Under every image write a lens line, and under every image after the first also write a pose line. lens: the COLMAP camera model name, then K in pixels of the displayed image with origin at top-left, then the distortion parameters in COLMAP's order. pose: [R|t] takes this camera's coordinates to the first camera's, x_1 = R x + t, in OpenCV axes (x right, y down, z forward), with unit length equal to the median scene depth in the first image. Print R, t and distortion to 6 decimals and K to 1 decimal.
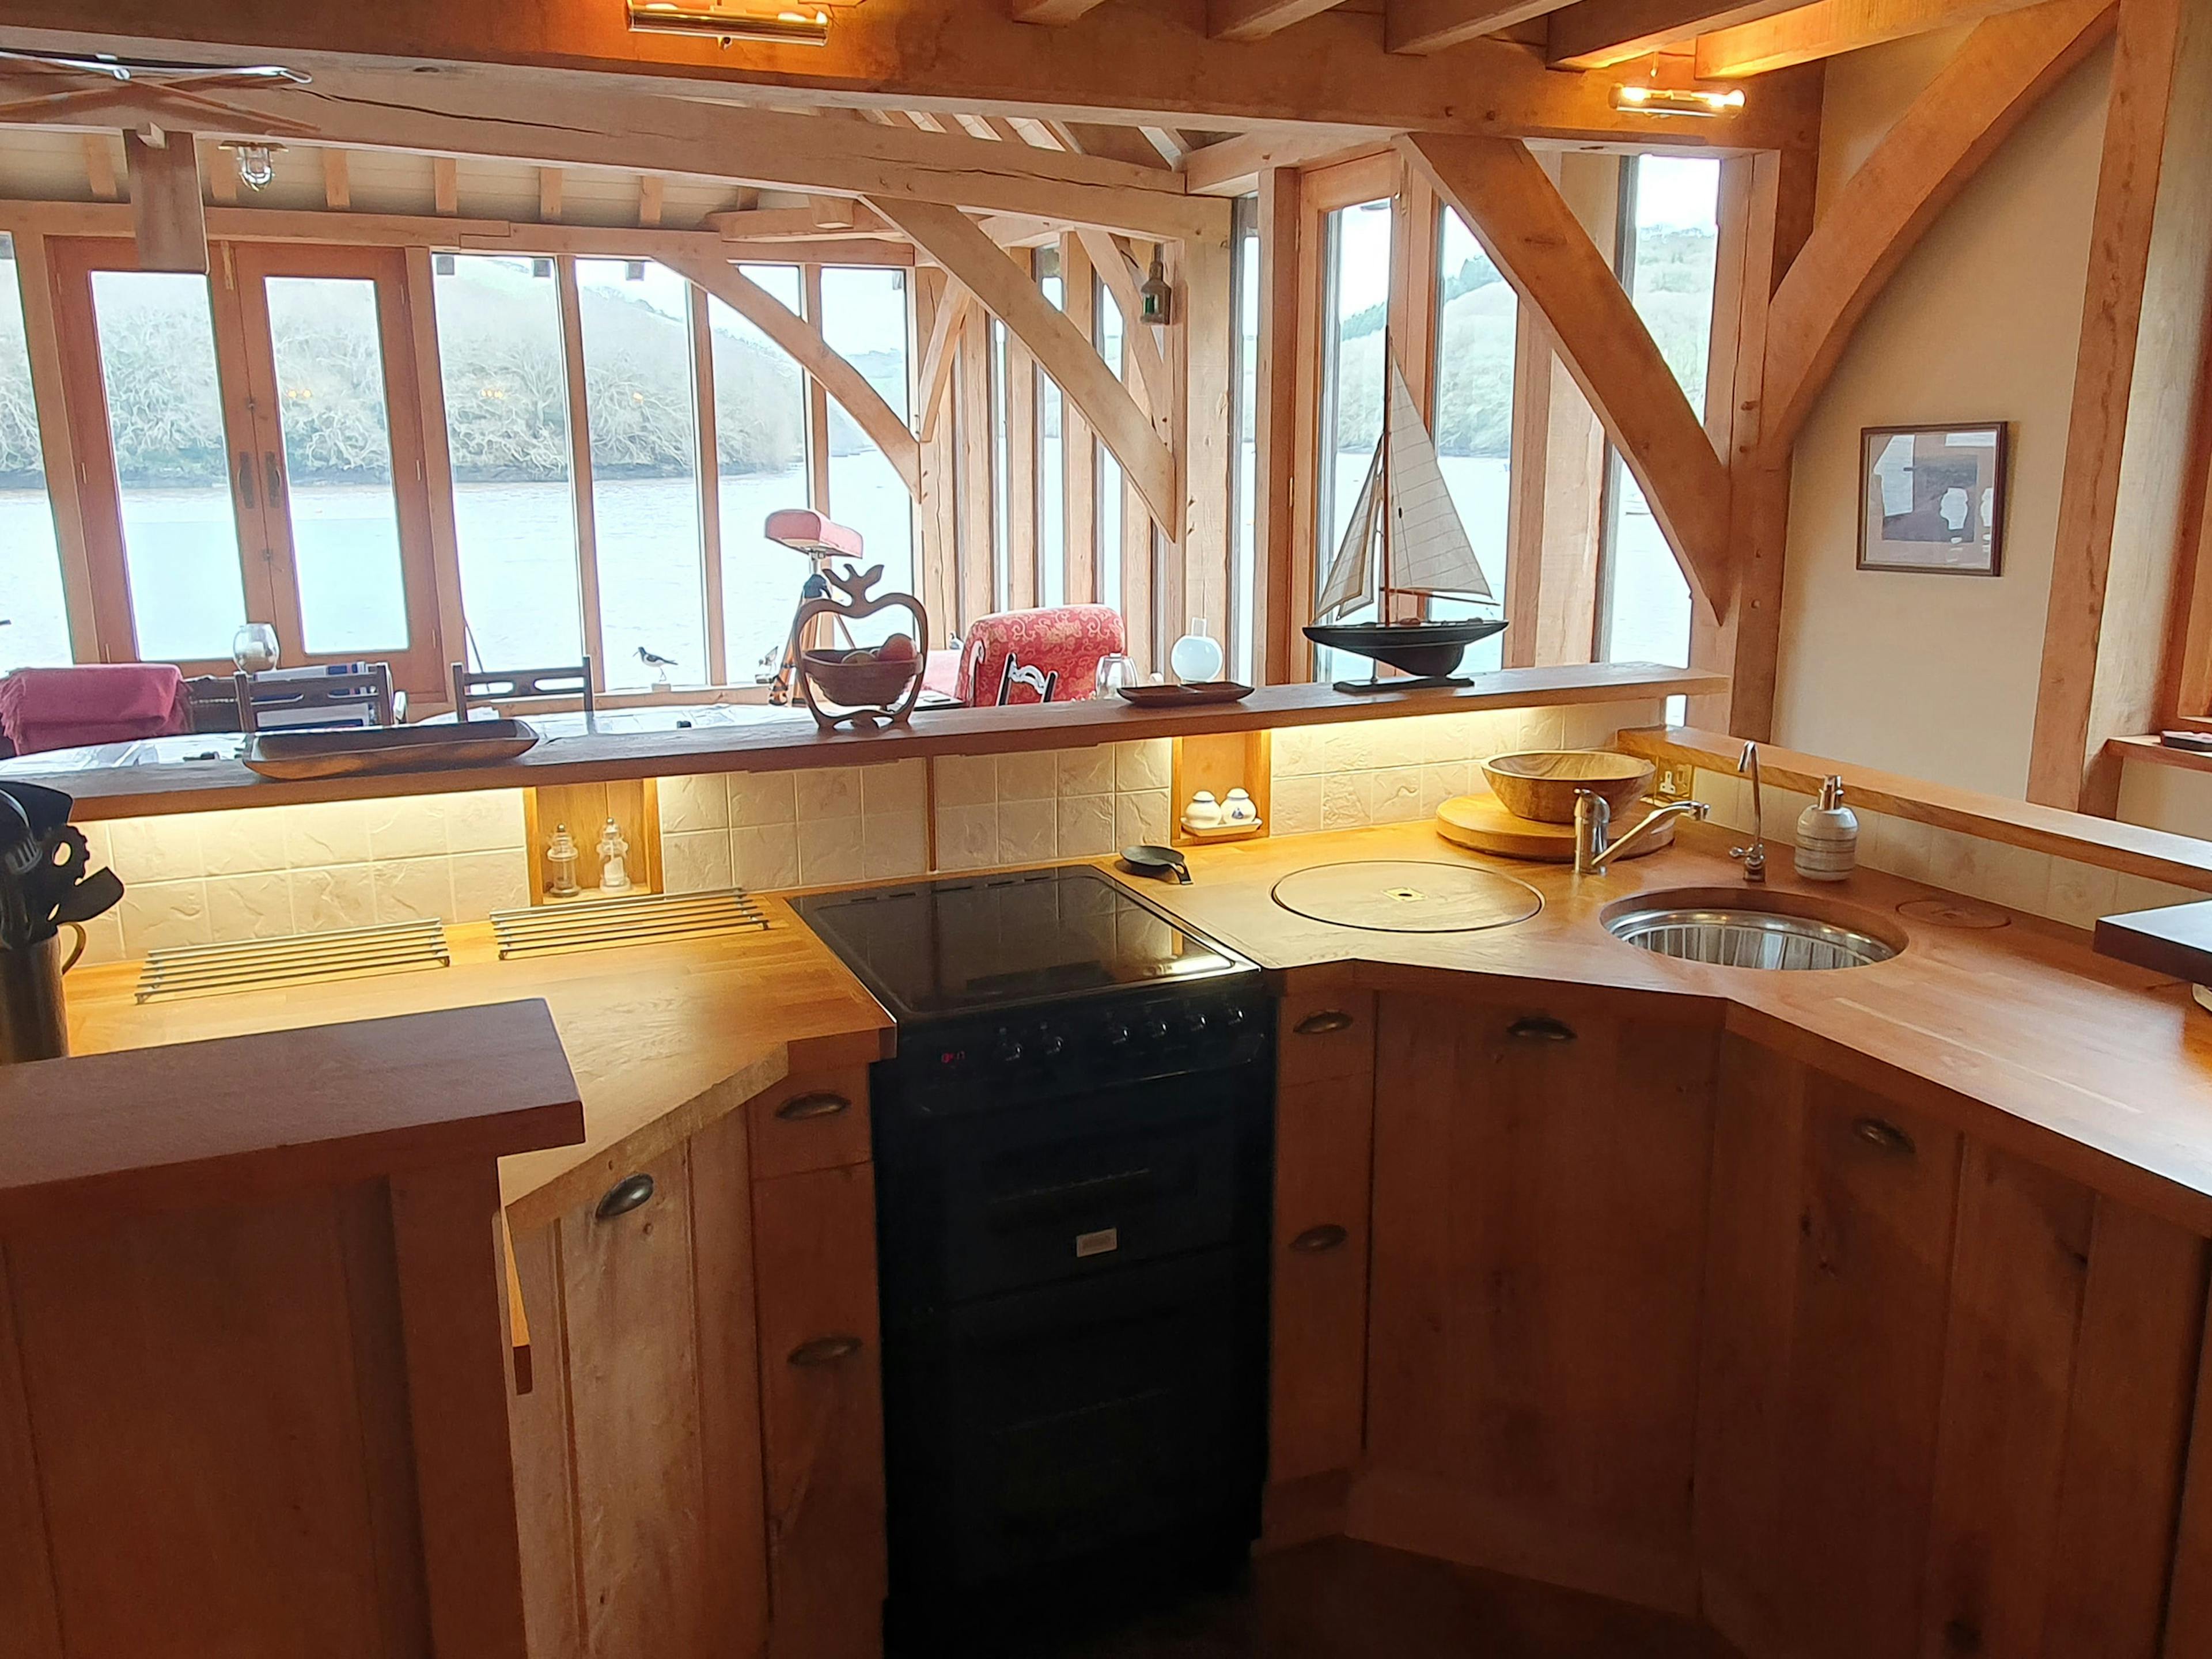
lens RADIAL K [[1718.7, 0, 1111.7], [0, 1718.7, 788.1], [0, 0, 1]] dist [-0.002121, 0.029029]
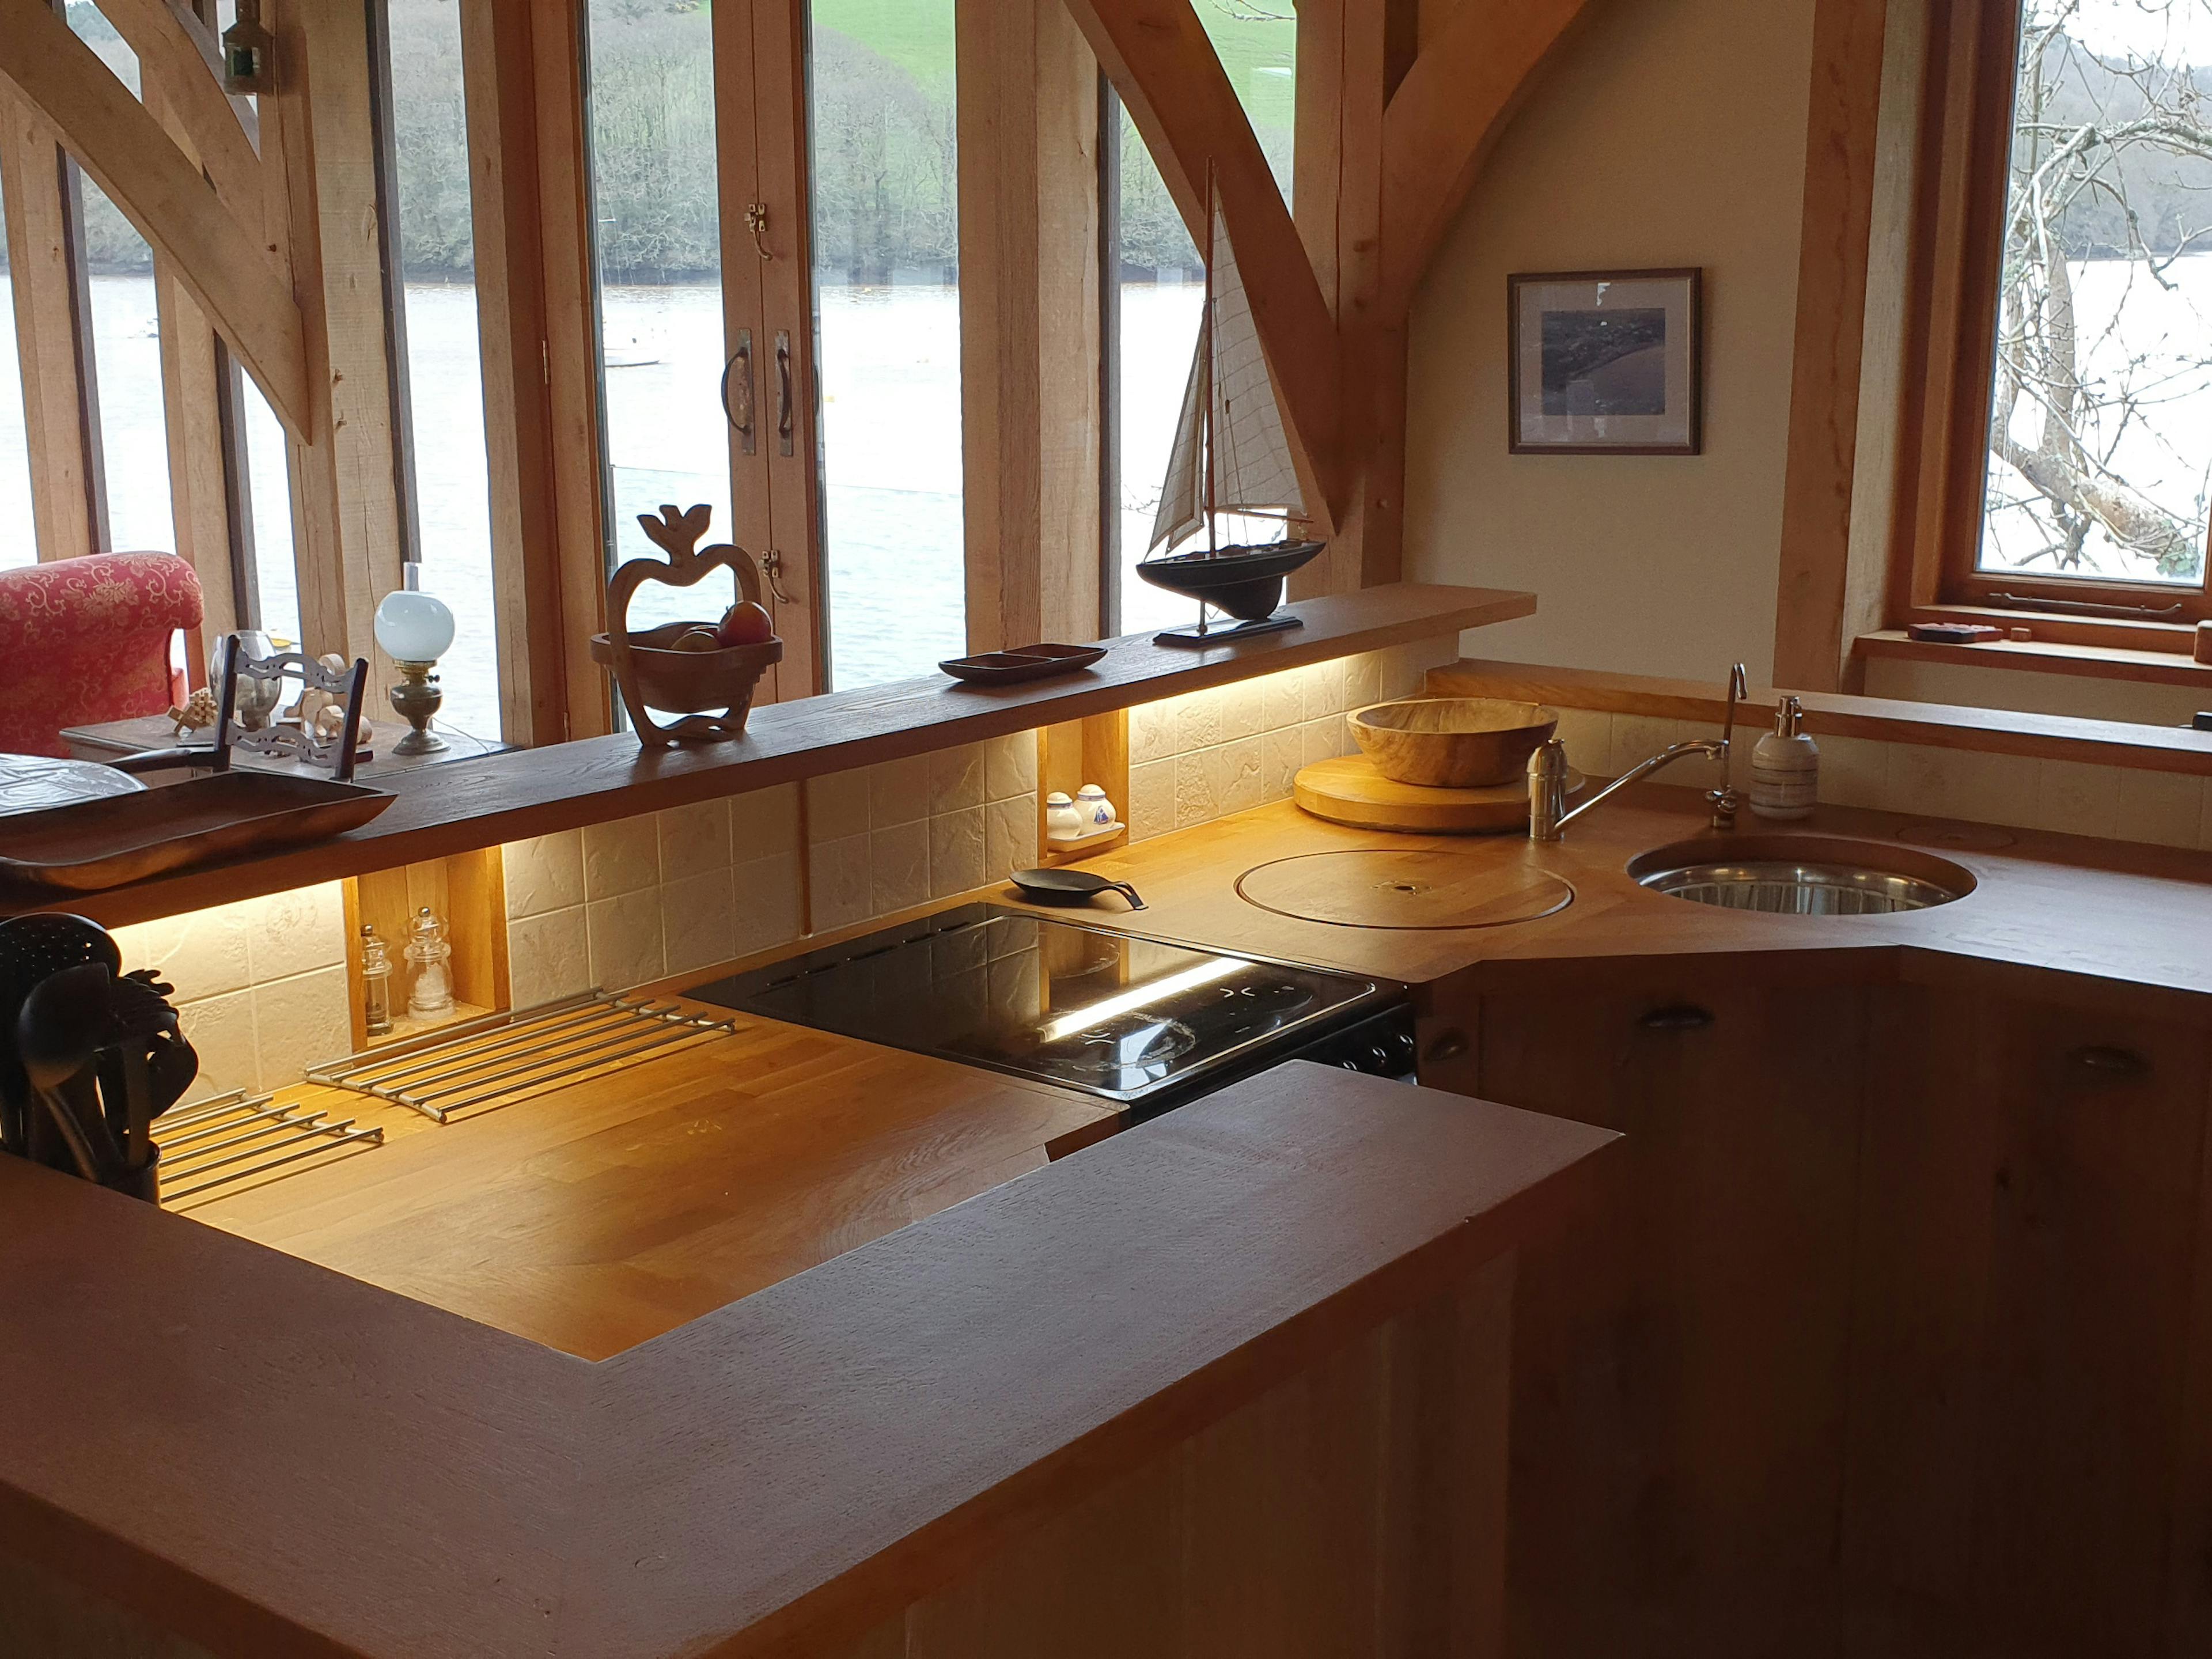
lens RADIAL K [[2715.4, 0, 1106.1], [0, 2715.4, 833.0], [0, 0, 1]] dist [0.095355, 0.000000]
pose [[0.883710, -0.104904, 0.456128, -0.467319], [0.100189, 0.994367, 0.034585, -0.019153], [-0.457186, 0.015136, 0.889242, -0.058059]]
